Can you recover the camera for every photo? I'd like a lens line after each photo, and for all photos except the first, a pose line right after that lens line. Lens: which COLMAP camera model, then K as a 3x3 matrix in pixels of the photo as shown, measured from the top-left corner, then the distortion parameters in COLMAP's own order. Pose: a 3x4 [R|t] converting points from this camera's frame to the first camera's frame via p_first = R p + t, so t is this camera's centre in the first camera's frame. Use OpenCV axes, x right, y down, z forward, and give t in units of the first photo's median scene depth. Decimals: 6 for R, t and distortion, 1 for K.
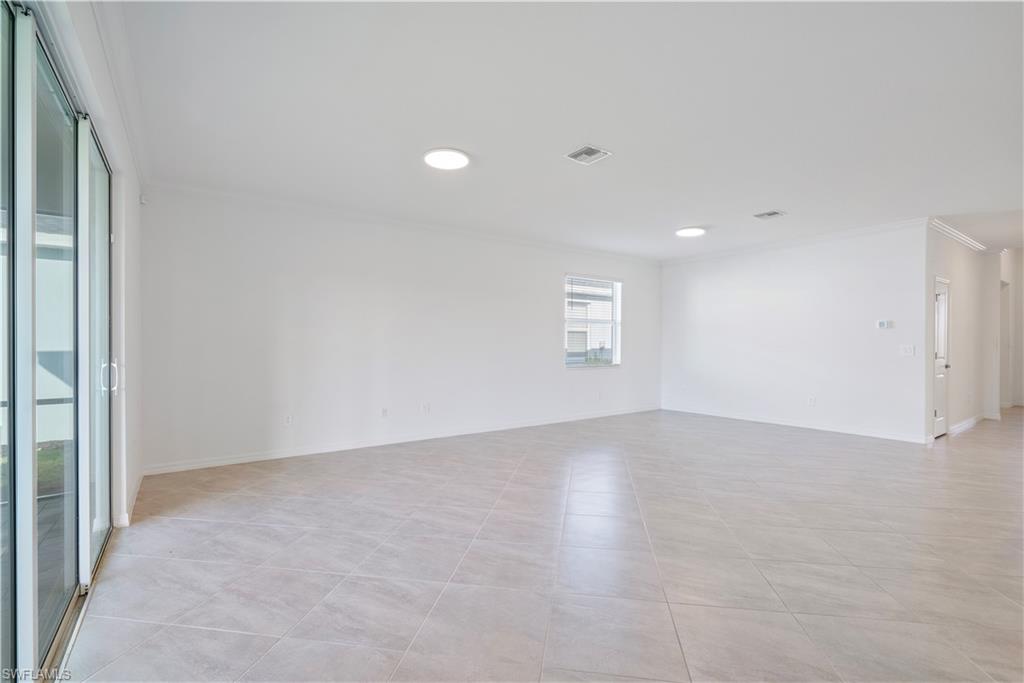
lens RADIAL K [[468.5, 0, 513.4], [0, 468.5, 346.7], [0, 0, 1]] dist [-0.005292, 0.002897]
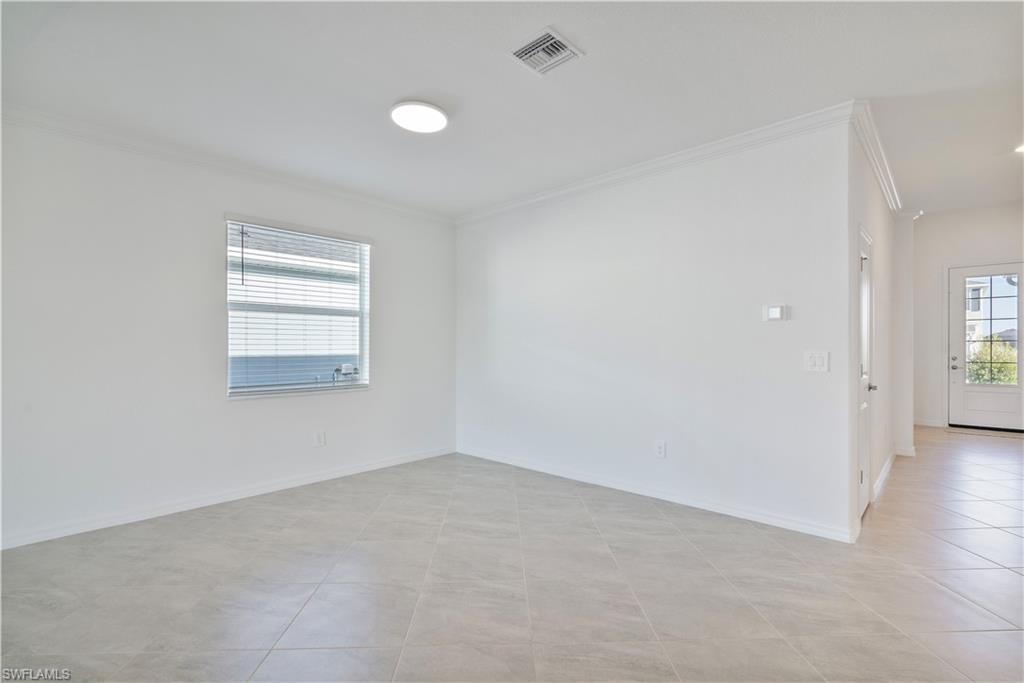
lens RADIAL K [[468.5, 0, 516.6], [0, 468.5, 349.8], [0, 0, 1]] dist [-0.005292, 0.002897]
pose [[0.980945, -0.004441, 0.194237, 0.712630], [0.005021, 0.999984, -0.002493, -0.009684], [-0.194223, 0.003420, 0.980951, 0.955251]]
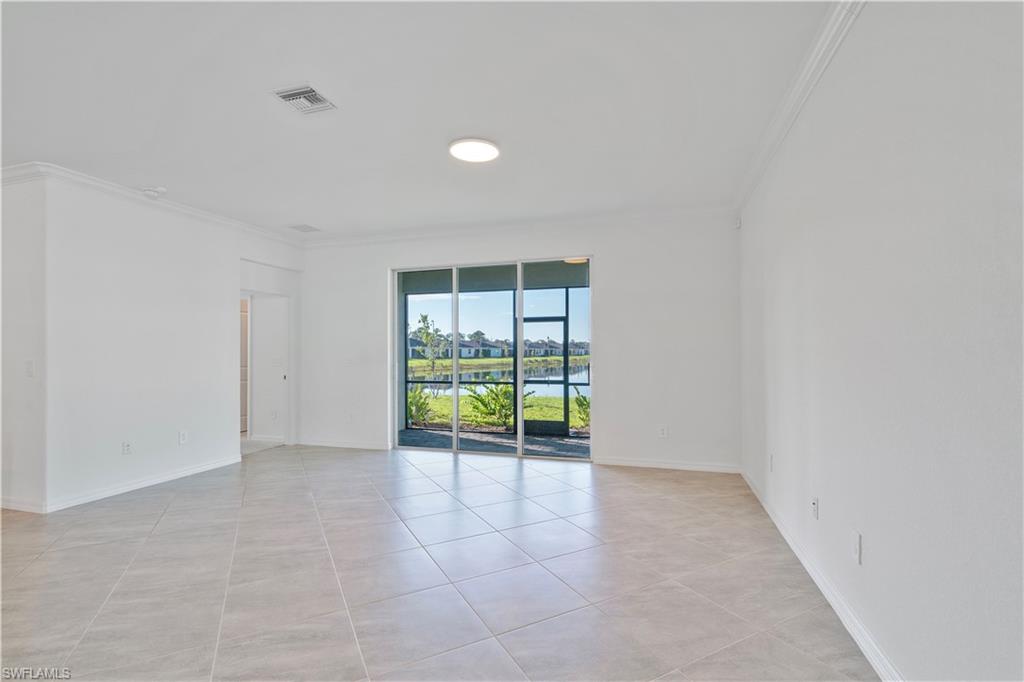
lens RADIAL K [[468.5, 0, 519.0], [0, 468.5, 347.9], [0, 0, 1]] dist [-0.005292, 0.002897]
pose [[-0.791184, -0.002690, -0.611572, 0.379971], [0.000537, 0.999987, -0.005093, -0.021866], [0.611578, -0.004358, -0.791172, 1.981267]]
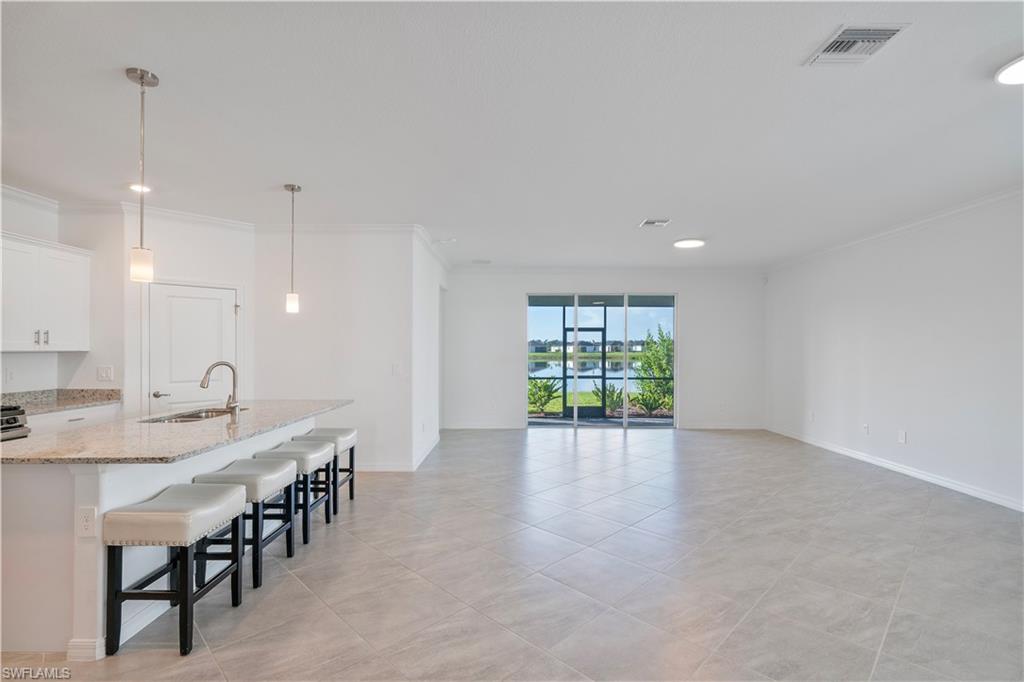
lens RADIAL K [[468.5, 0, 513.7], [0, 468.5, 348.9], [0, 0, 1]] dist [-0.005292, 0.002897]
pose [[-0.586982, -0.001529, -0.809599, 1.643899], [-0.006714, 0.999973, 0.002980, -0.054642], [0.809572, 0.007185, -0.586976, 1.626585]]
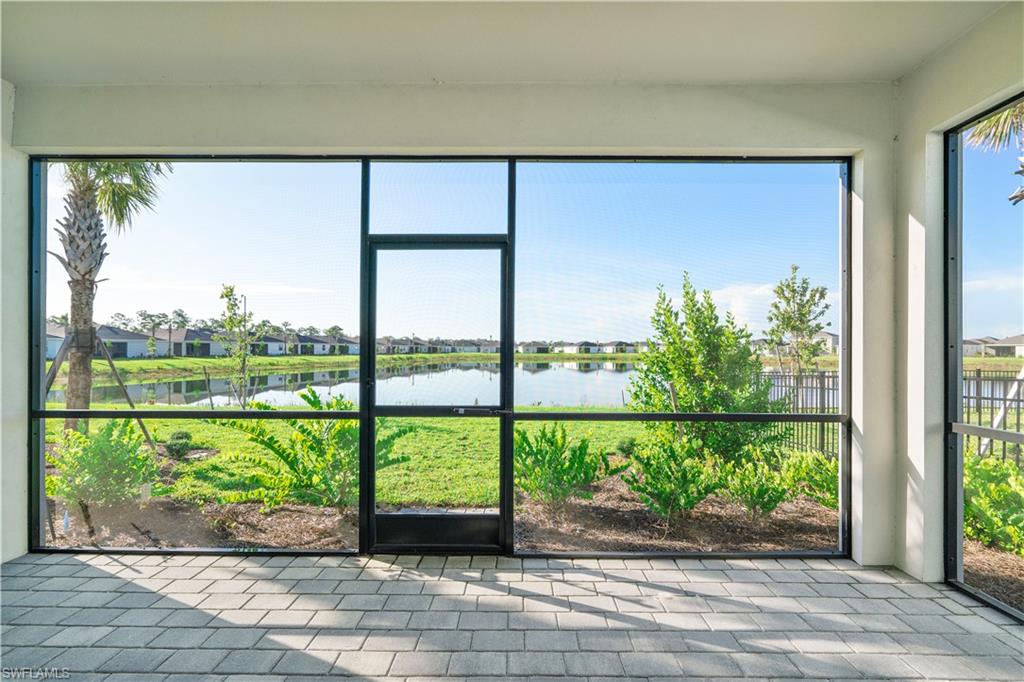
lens RADIAL K [[468.5, 0, 513.6], [0, 468.5, 348.8], [0, 0, 1]] dist [-0.005292, 0.002897]
pose [[-0.595388, -0.004216, -0.803427, -0.535581], [-0.007850, 0.999969, 0.000570, 0.020494], [0.803400, 0.006646, -0.595403, 0.812236]]
